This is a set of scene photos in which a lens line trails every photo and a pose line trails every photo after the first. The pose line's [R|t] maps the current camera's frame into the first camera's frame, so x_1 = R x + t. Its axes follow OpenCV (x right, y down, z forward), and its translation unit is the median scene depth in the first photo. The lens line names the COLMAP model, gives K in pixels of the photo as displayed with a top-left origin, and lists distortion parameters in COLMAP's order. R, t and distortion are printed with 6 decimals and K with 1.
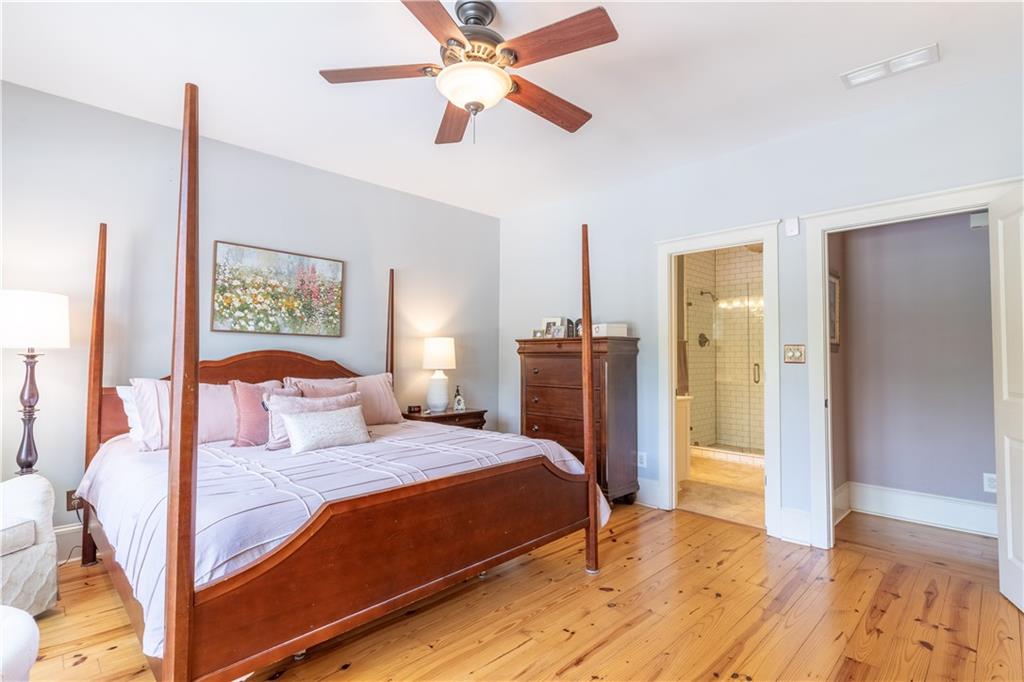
lens RADIAL K [[490.0, 0, 512.0], [0, 490.0, 341.0], [0, 0, 1]] dist [-0.002968, -0.001334]
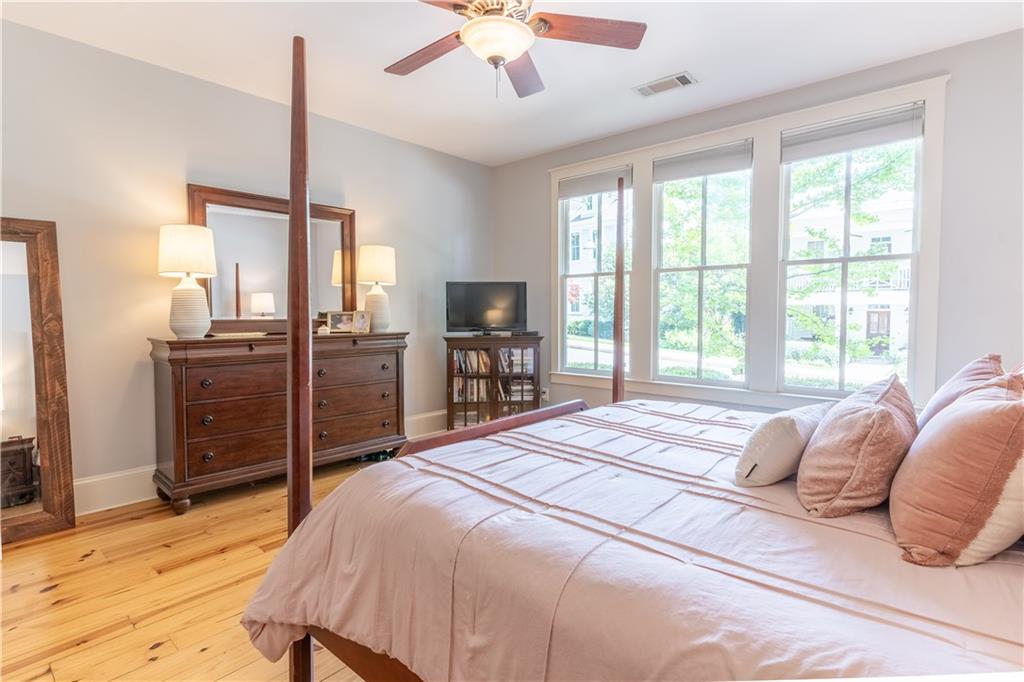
lens RADIAL K [[516.6, 0, 520.0], [0, 516.6, 330.6], [0, 0, 1]] dist [0.031803, -0.000325]
pose [[-0.996789, 0.002851, -0.080026, -0.025711], [0.002300, 0.999973, 0.006979, 0.046290], [0.080044, 0.006772, -0.996768, 1.270617]]
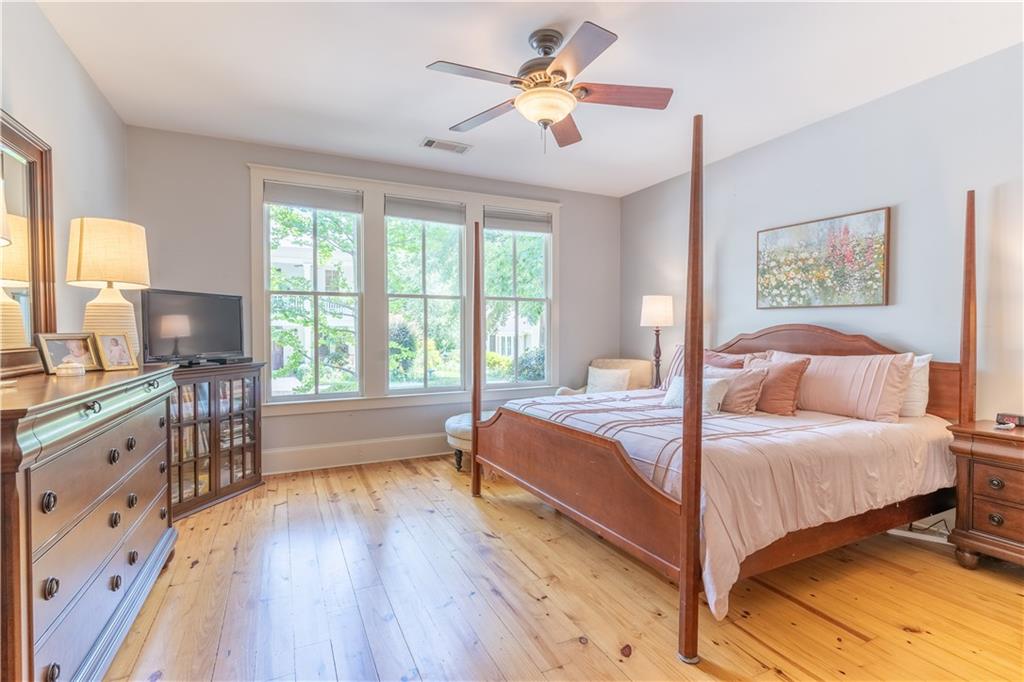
lens RADIAL K [[490.0, 0, 512.0], [0, 490.0, 341.0], [0, 0, 1]] dist [-0.002968, -0.001334]
pose [[-0.328823, 0.013598, -0.944294, 0.656321], [0.027187, 0.999618, 0.004927, 0.032643], [0.944000, -0.024053, -0.329067, 0.777909]]
